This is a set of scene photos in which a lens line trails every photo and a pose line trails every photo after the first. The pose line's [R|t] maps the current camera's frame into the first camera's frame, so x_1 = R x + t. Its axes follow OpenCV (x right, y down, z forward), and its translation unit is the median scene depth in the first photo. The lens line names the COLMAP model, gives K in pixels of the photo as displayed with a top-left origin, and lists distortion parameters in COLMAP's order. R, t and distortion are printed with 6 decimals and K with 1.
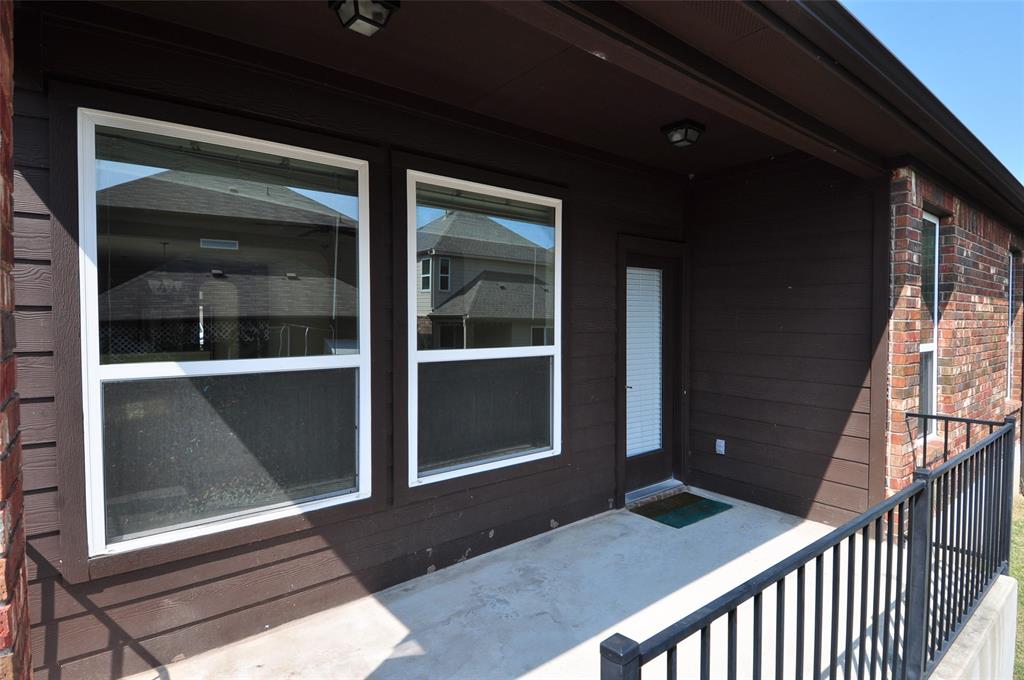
lens RADIAL K [[536.4, 0, 524.0], [0, 536.4, 333.9], [0, 0, 1]] dist [0.046205, -0.044740]
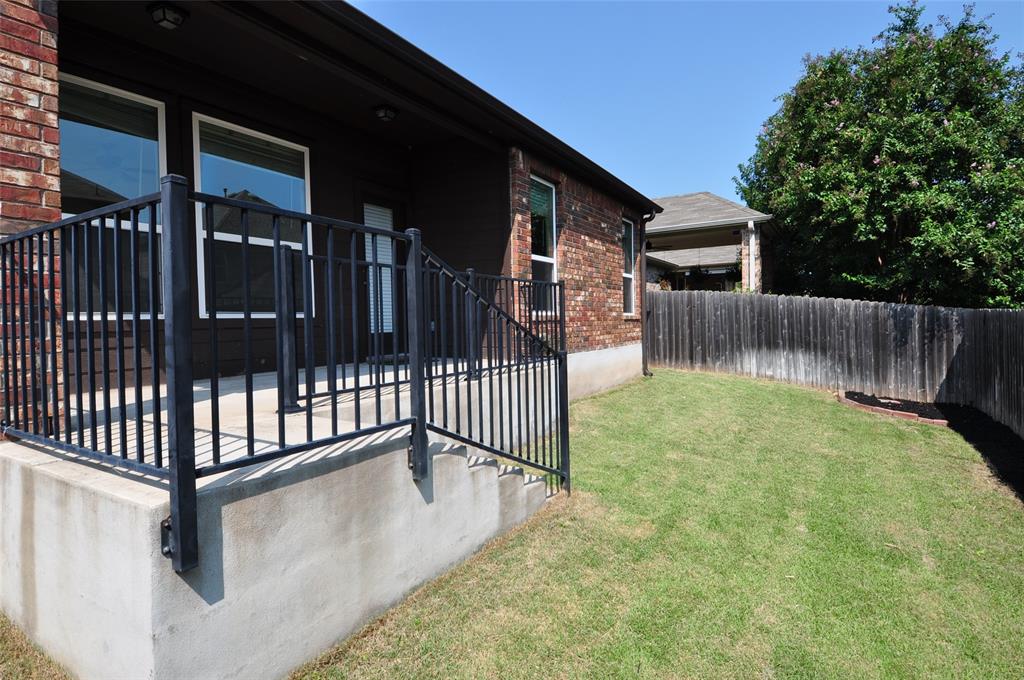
lens RADIAL K [[536.4, 0, 524.0], [0, 536.4, 333.9], [0, 0, 1]] dist [0.046205, -0.044740]
pose [[0.937797, -0.028364, 0.346022, 0.101248], [0.028882, 0.999576, 0.003659, 0.300601], [-0.345980, 0.006562, 0.938219, -0.667310]]
